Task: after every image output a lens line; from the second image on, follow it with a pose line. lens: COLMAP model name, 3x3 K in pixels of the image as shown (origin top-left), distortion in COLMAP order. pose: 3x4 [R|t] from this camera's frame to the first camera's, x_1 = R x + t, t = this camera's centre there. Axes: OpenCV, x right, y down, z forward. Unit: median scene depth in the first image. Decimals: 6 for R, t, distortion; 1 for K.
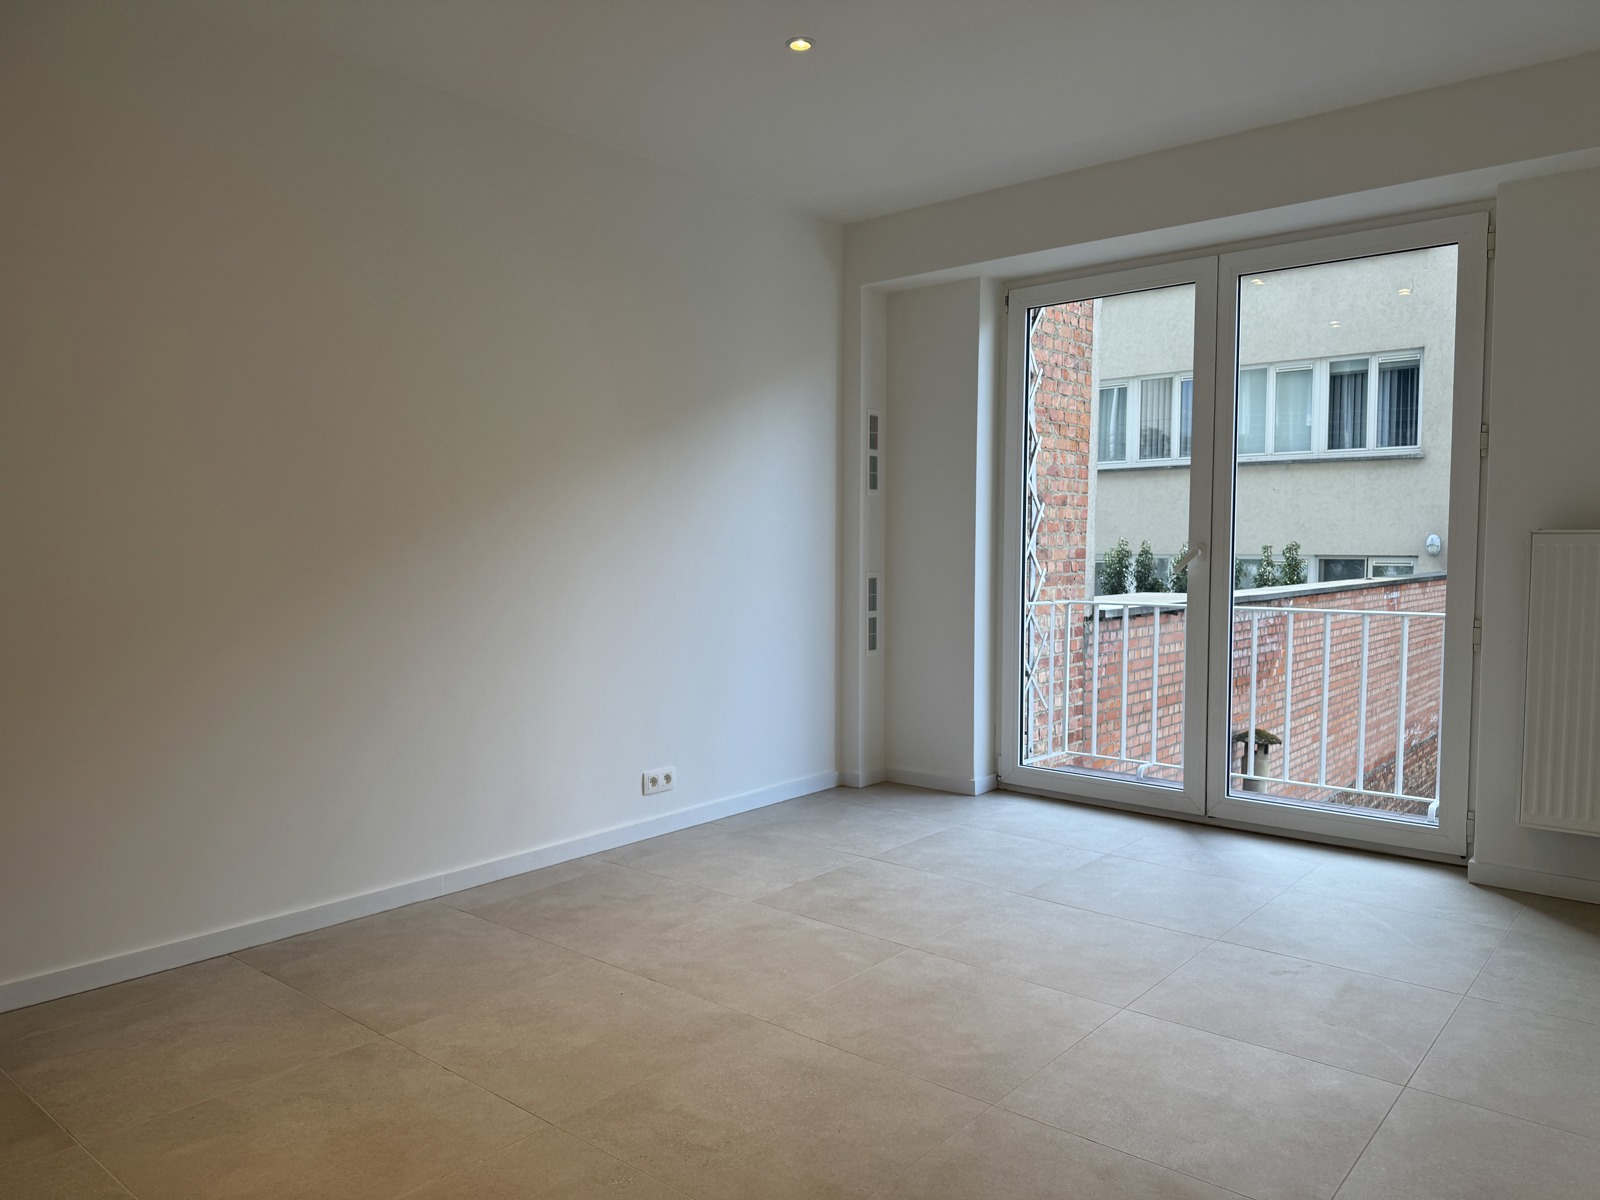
lens RADIAL K [[1136.9, 0, 796.4], [0, 1136.9, 600.5], [0, 0, 1]] dist [0.049668, -0.044123]
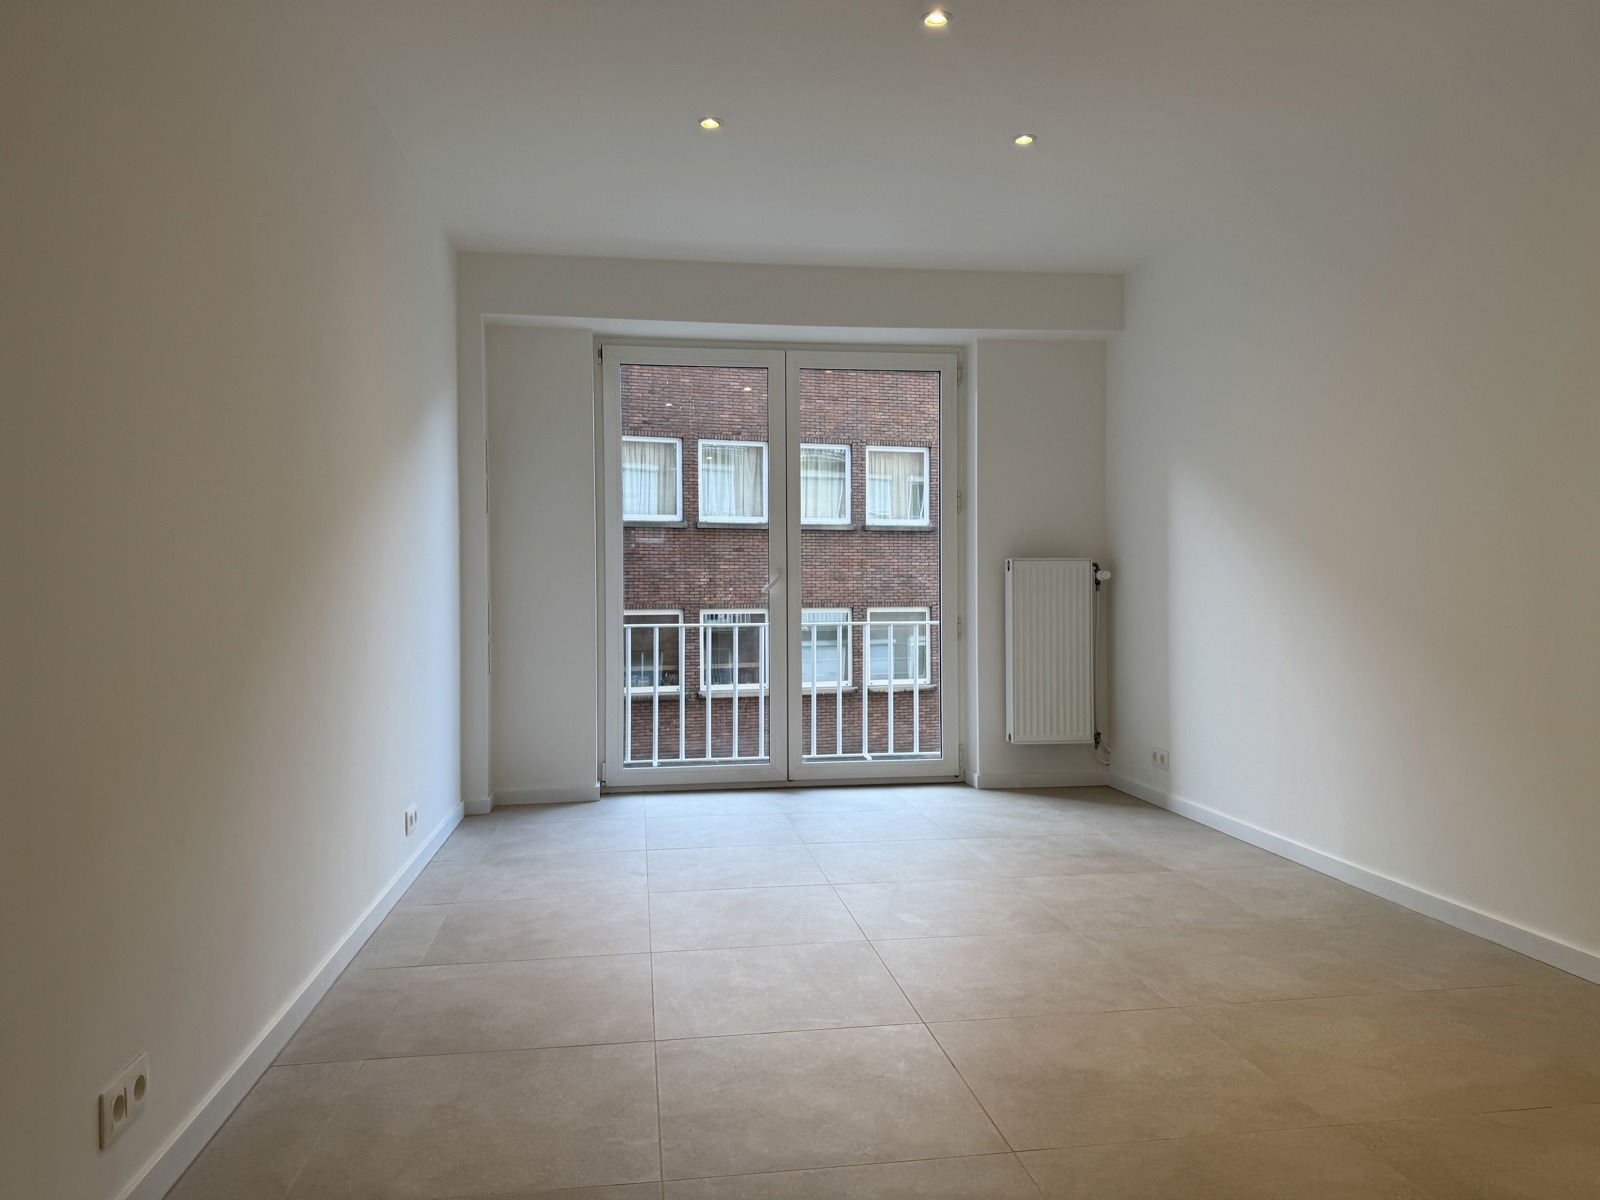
lens RADIAL K [[1136.9, 0, 813.3], [0, 1136.9, 608.3], [0, 0, 1]] dist [0.049668, -0.044123]
pose [[0.649187, -0.018000, 0.760416, -0.669235], [0.051166, 0.998489, -0.020047, 0.026206], [-0.758906, 0.051921, 0.649127, 0.162849]]
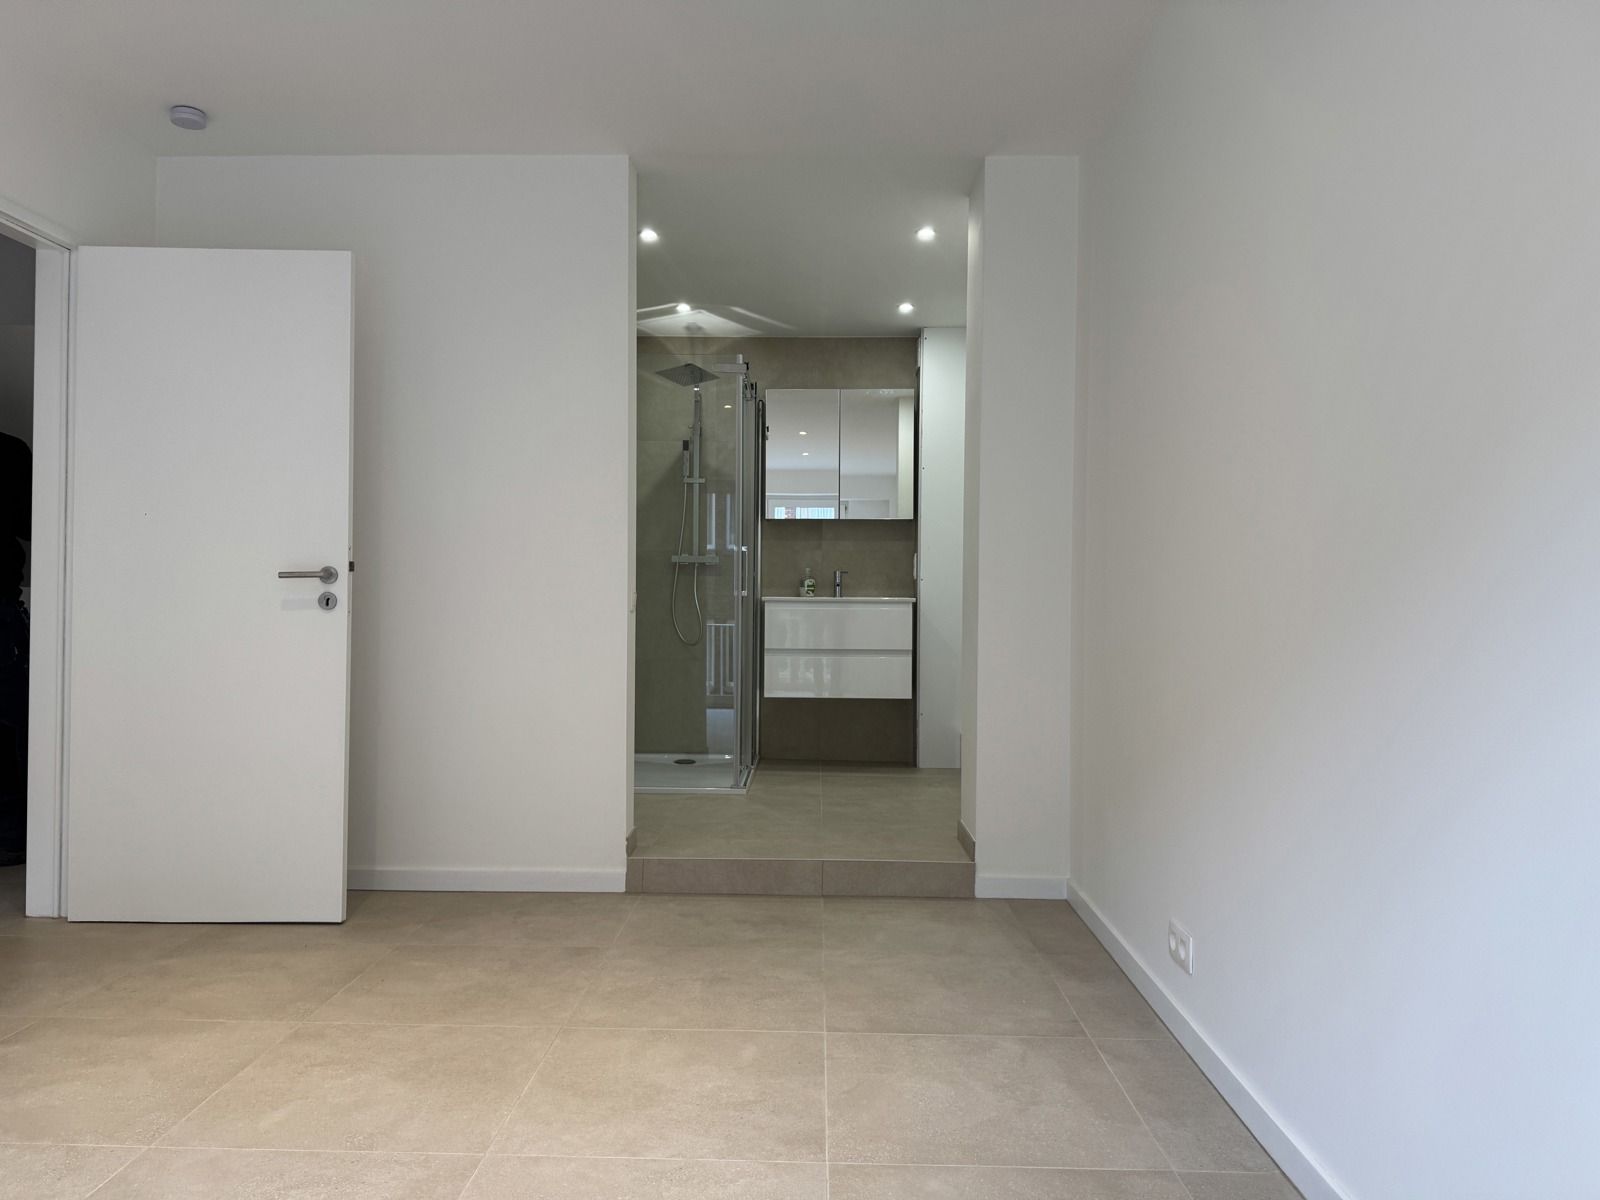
lens RADIAL K [[1136.9, 0, 795.2], [0, 1136.9, 601.2], [0, 0, 1]] dist [0.049668, -0.044123]
pose [[-0.772343, -0.016741, -0.634985, 0.108302], [-0.046808, 0.998435, 0.030610, -0.017161], [0.633478, 0.053364, -0.771918, 1.044769]]
